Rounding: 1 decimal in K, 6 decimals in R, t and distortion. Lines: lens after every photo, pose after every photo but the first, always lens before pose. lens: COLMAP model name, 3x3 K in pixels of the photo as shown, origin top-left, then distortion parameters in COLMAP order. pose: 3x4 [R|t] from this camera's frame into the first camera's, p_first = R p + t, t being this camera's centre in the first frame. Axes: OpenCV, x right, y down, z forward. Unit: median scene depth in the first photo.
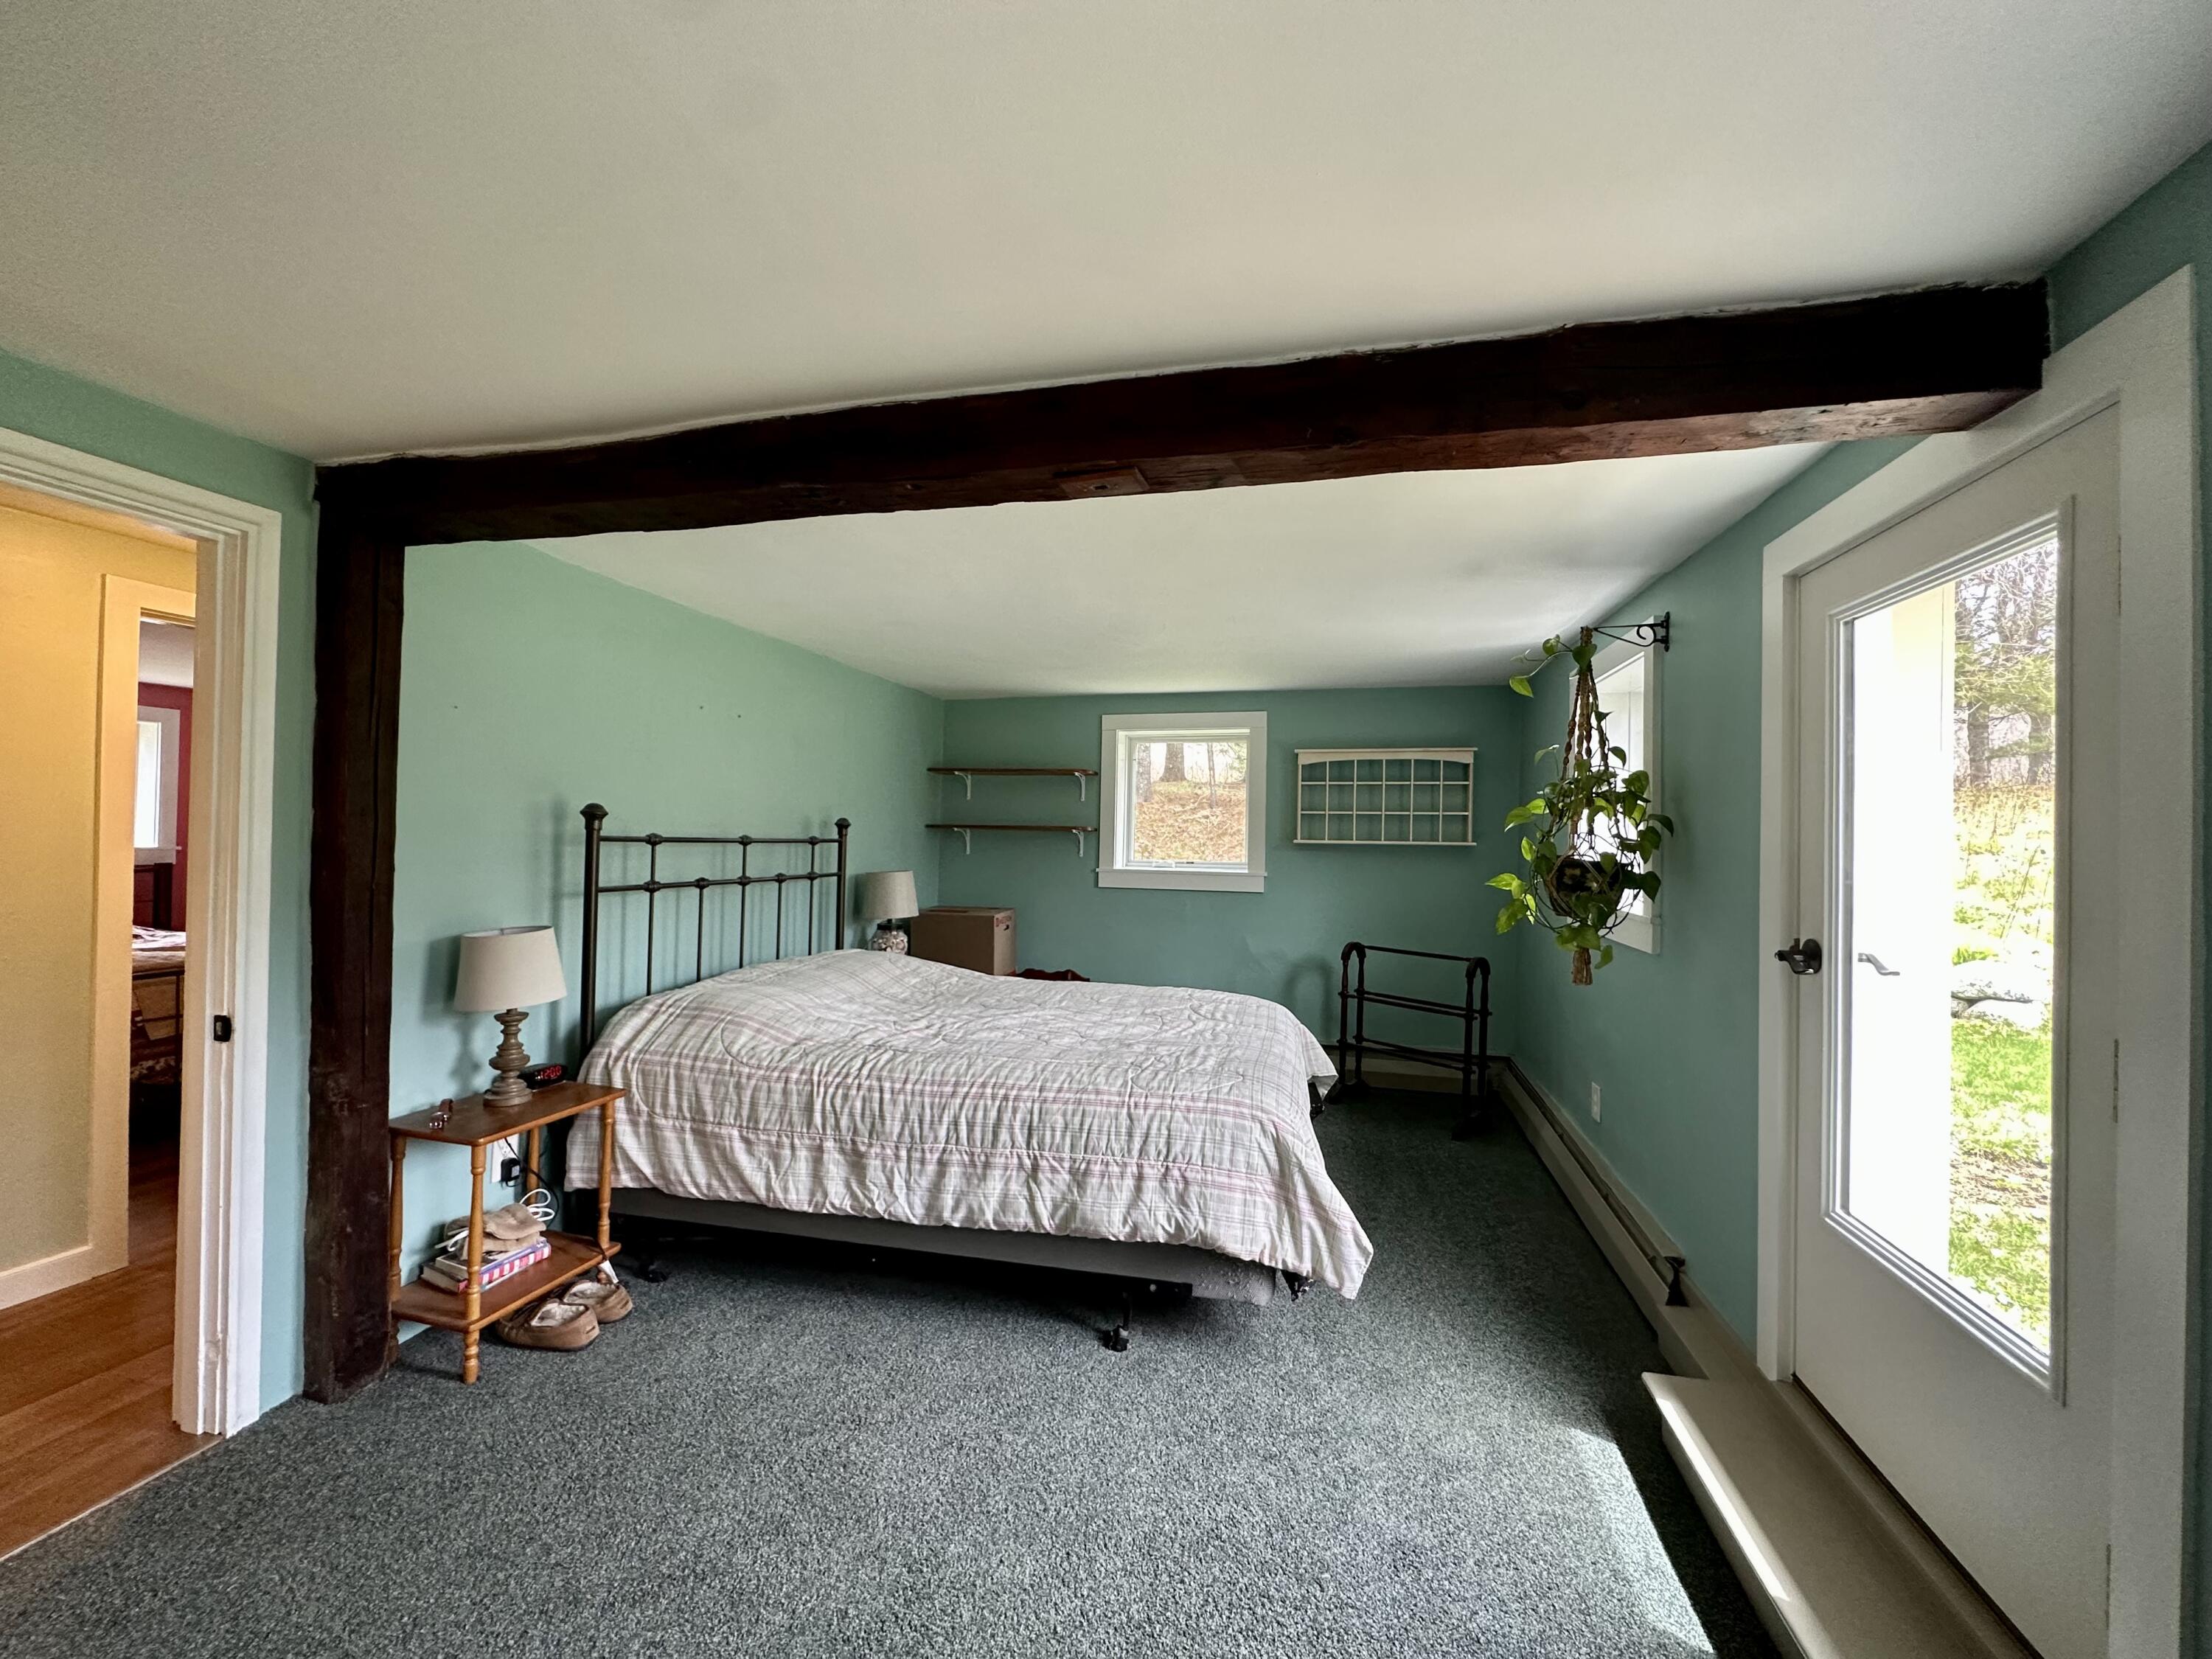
lens RADIAL K [[884.0, 0, 1102.1], [0, 884.0, 830.6], [0, 0, 1]] dist [-0.010404, 0.005966]
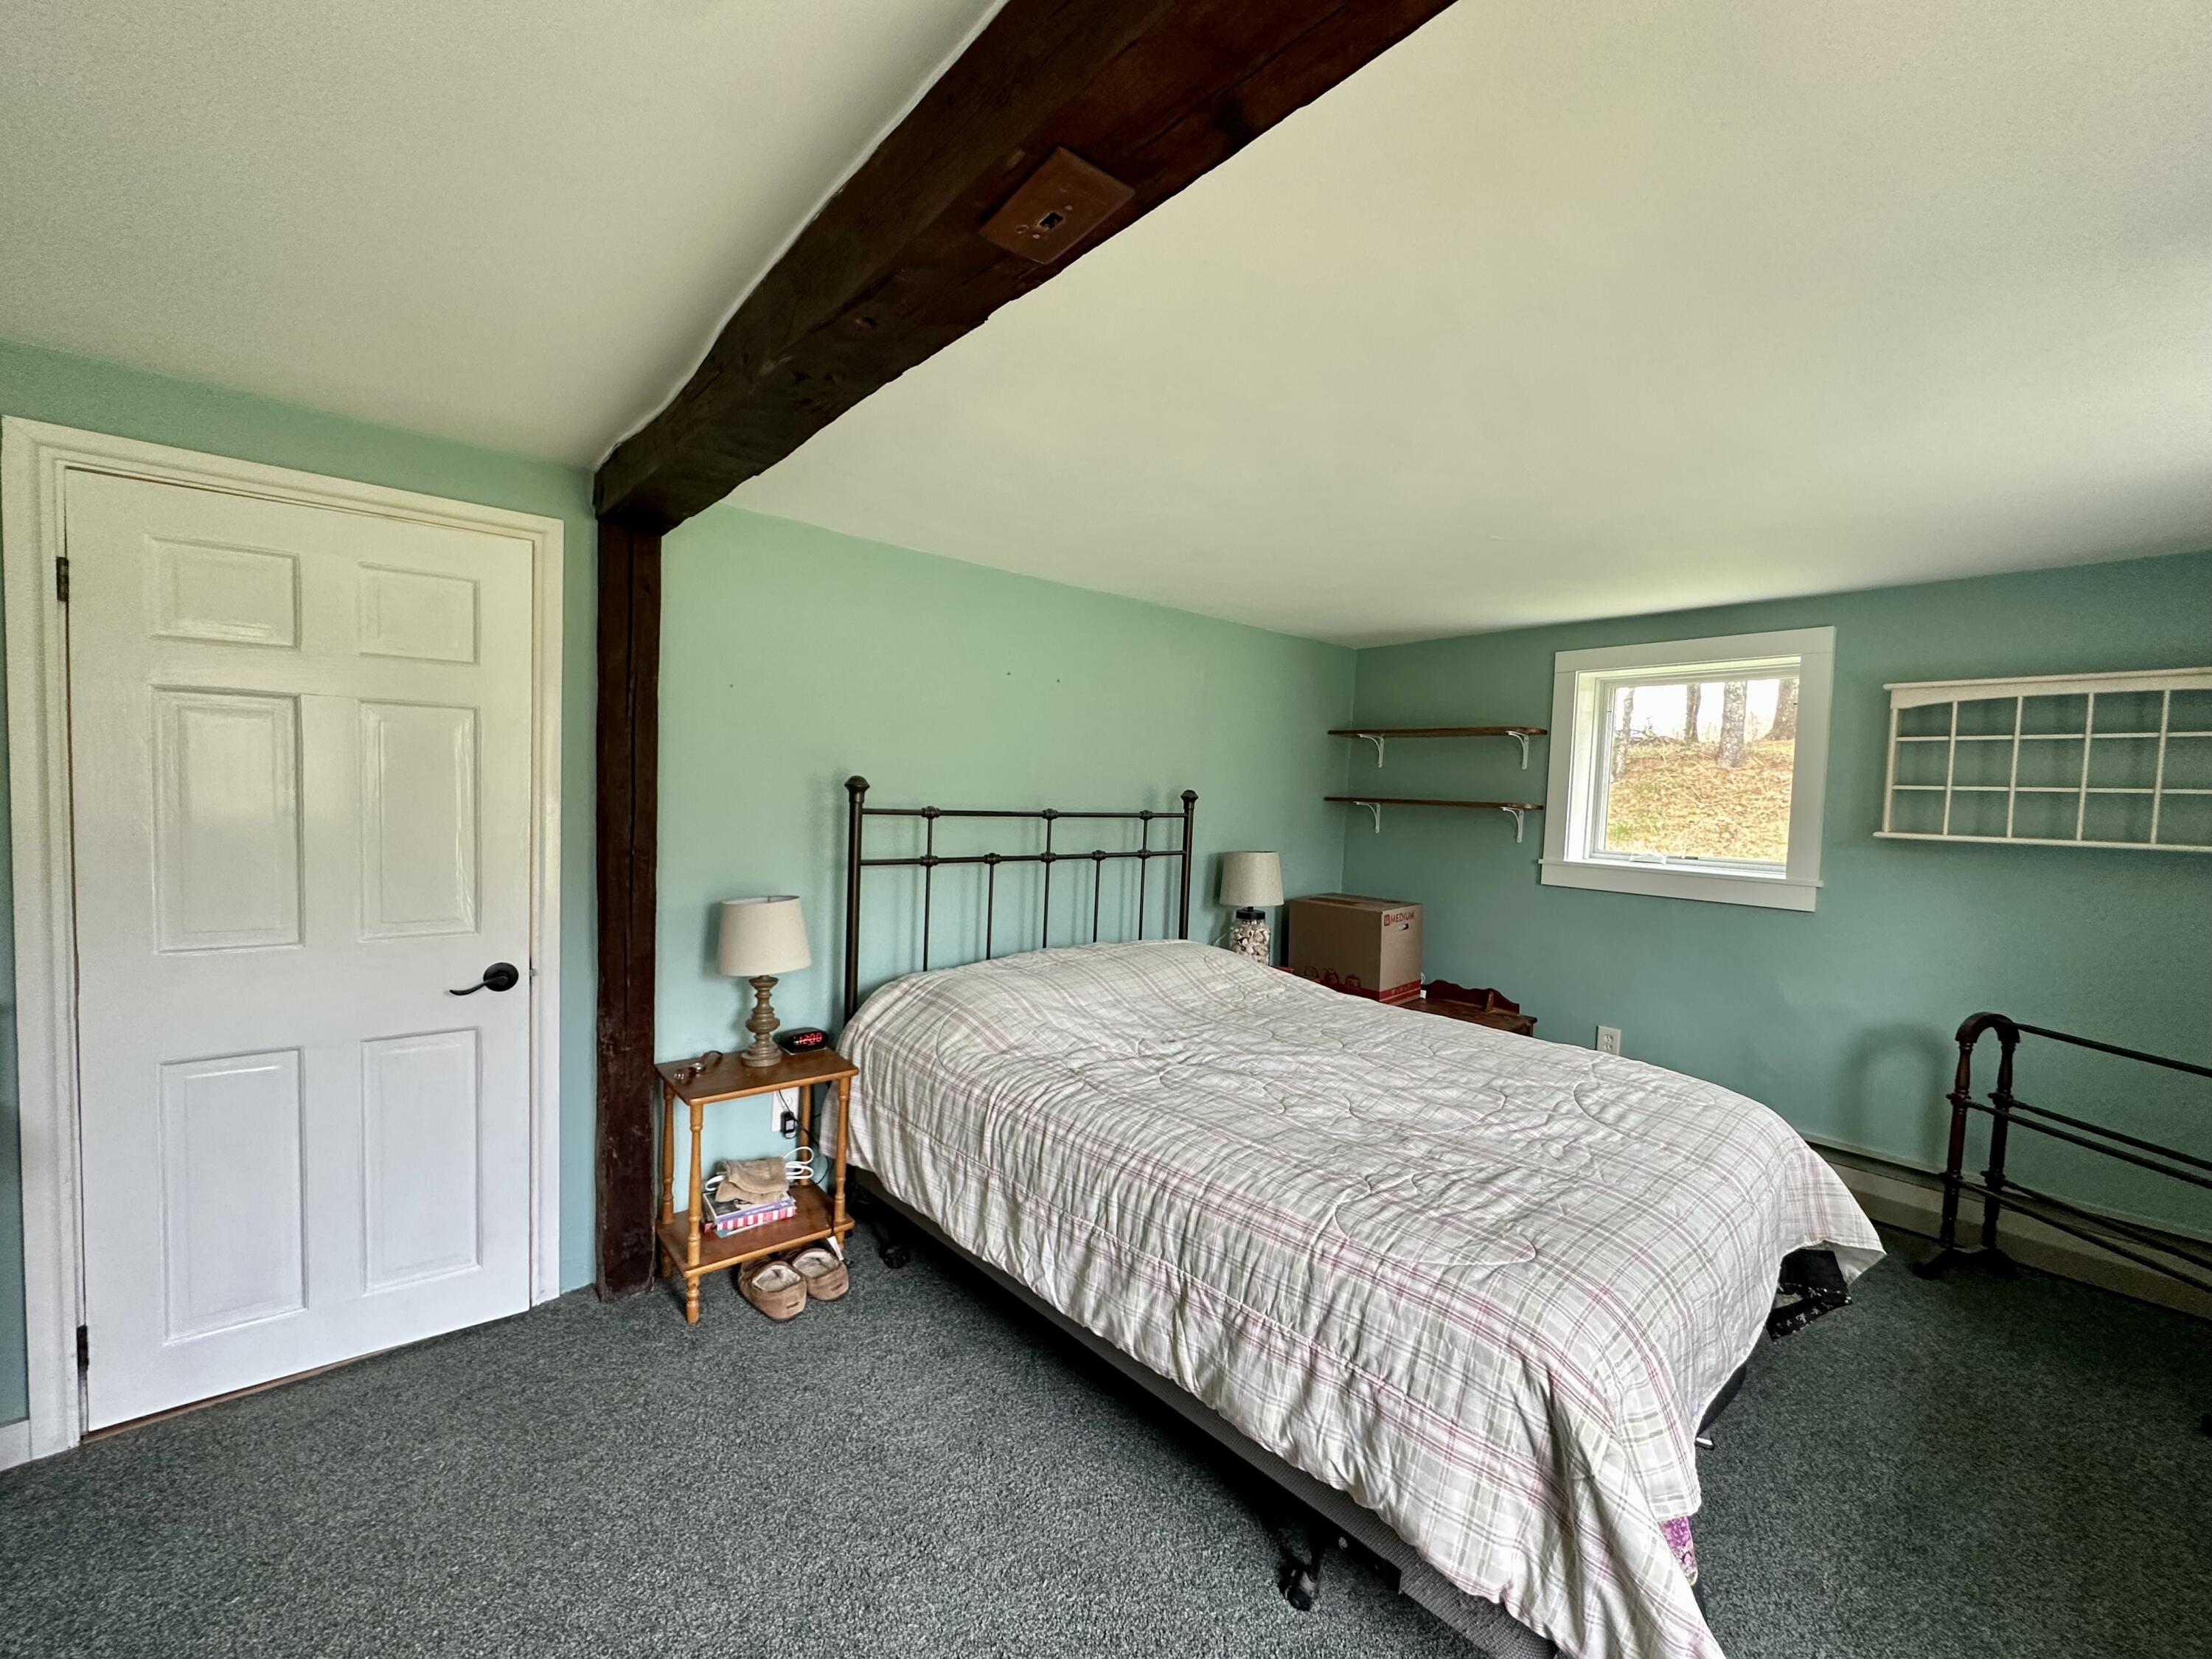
lens RADIAL K [[884.0, 0, 1102.1], [0, 884.0, 830.6], [0, 0, 1]] dist [-0.010404, 0.005966]
pose [[0.822237, 0.037229, -0.567927, 0.245527], [-0.014832, 0.998921, 0.044007, -0.019237], [0.568953, -0.027760, 0.821902, 0.377677]]
